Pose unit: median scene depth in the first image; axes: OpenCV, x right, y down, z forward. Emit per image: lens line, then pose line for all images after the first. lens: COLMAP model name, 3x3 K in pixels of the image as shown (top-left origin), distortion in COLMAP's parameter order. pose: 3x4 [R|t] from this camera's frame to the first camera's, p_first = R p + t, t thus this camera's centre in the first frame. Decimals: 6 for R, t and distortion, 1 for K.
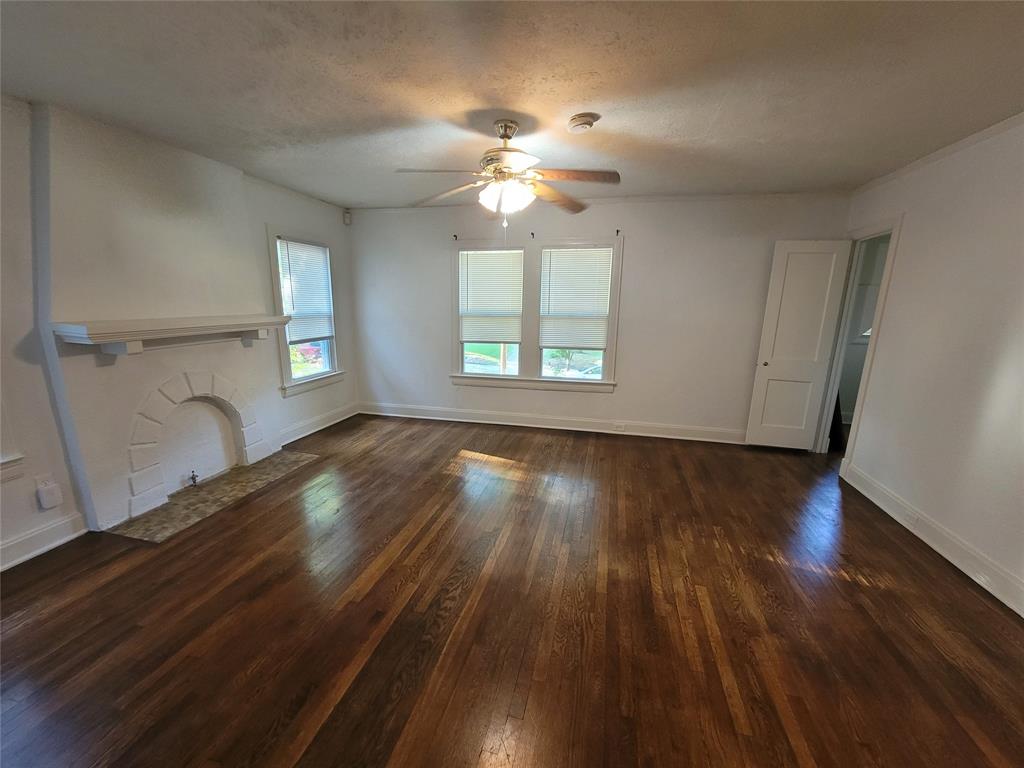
lens RADIAL K [[417.9, 0, 511.3], [0, 417.9, 391.9], [0, 0, 1]] dist [-0.000435, -0.000380]
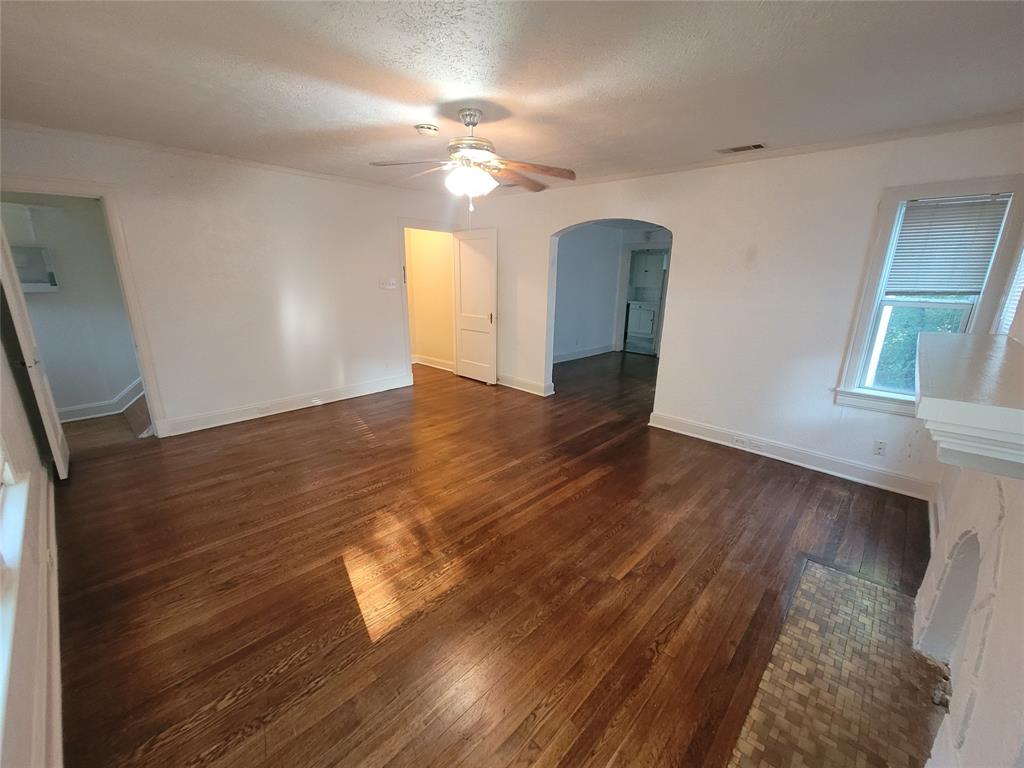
lens RADIAL K [[417.9, 0, 510.9], [0, 417.9, 388.1], [0, 0, 1]] dist [-0.000435, -0.000380]
pose [[-0.865599, -0.161168, 0.474092, -0.498792], [0.081065, 0.889194, 0.450291, -0.342089], [-0.494132, 0.428204, -0.756621, 1.426970]]
